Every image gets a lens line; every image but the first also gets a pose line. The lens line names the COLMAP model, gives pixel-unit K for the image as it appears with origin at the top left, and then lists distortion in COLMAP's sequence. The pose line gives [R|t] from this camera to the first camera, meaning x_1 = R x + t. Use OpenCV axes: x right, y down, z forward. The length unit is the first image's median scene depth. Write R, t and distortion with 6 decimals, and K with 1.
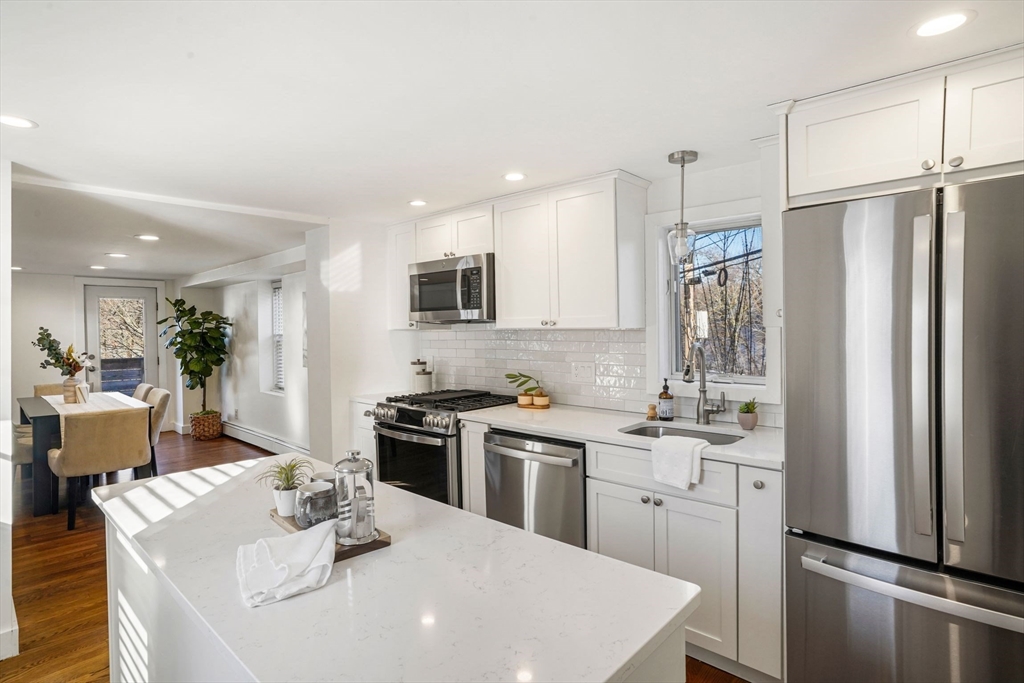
lens RADIAL K [[519.9, 0, 508.4], [0, 519.9, 335.9], [0, 0, 1]] dist [-0.074074, 0.053448]
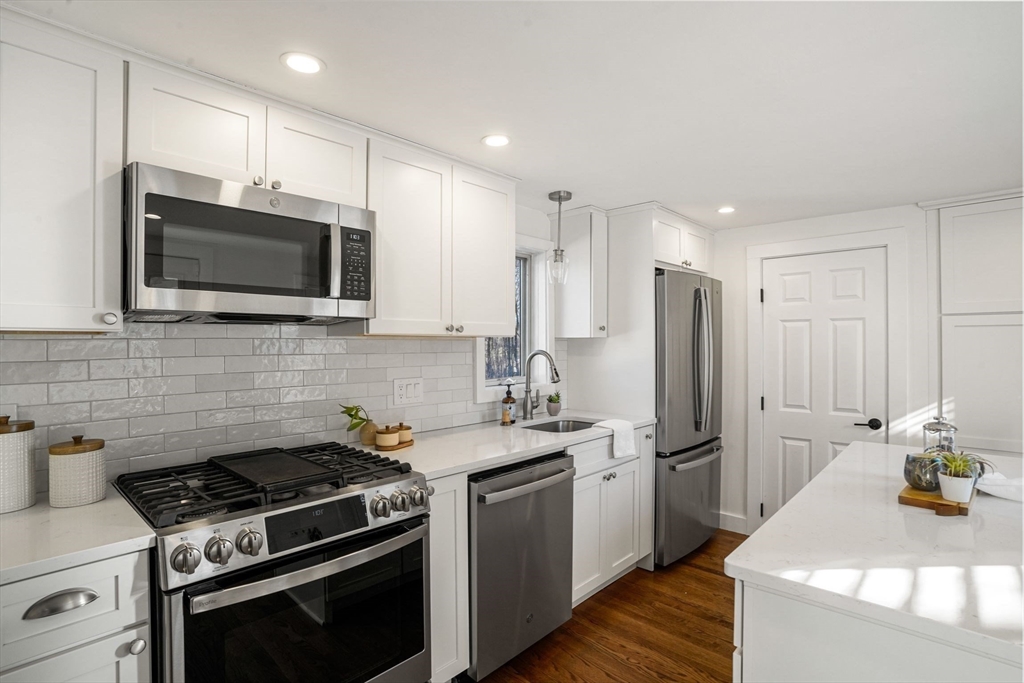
lens RADIAL K [[505.0, 0, 512.0], [0, 505.0, 341.5], [0, 0, 1]] dist [-0.077005, 0.047805]
pose [[0.010756, 0.014284, 0.999840, -0.742065], [0.023841, 0.999610, -0.014537, 0.008970], [-0.999658, 0.023994, 0.010412, 0.975970]]
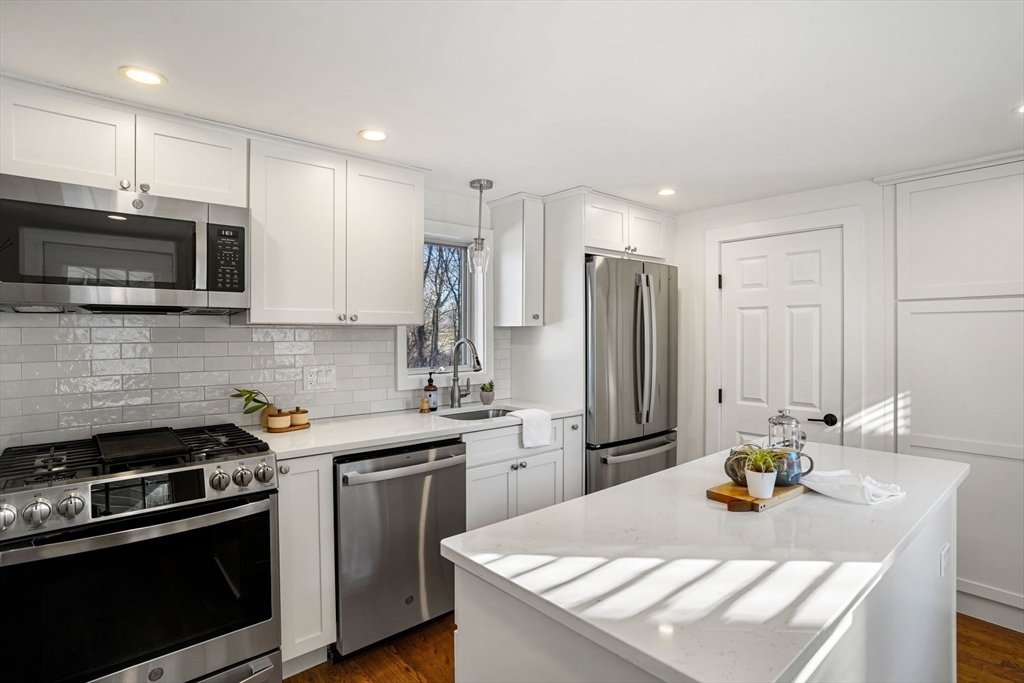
lens RADIAL K [[519.9, 0, 508.4], [0, 519.9, 335.9], [0, 0, 1]] dist [-0.074074, 0.053448]
pose [[0.125518, 0.005323, 0.992077, -0.757563], [0.022221, 0.999720, -0.008175, 0.018136], [-0.991843, 0.023071, 0.125364, 0.695212]]
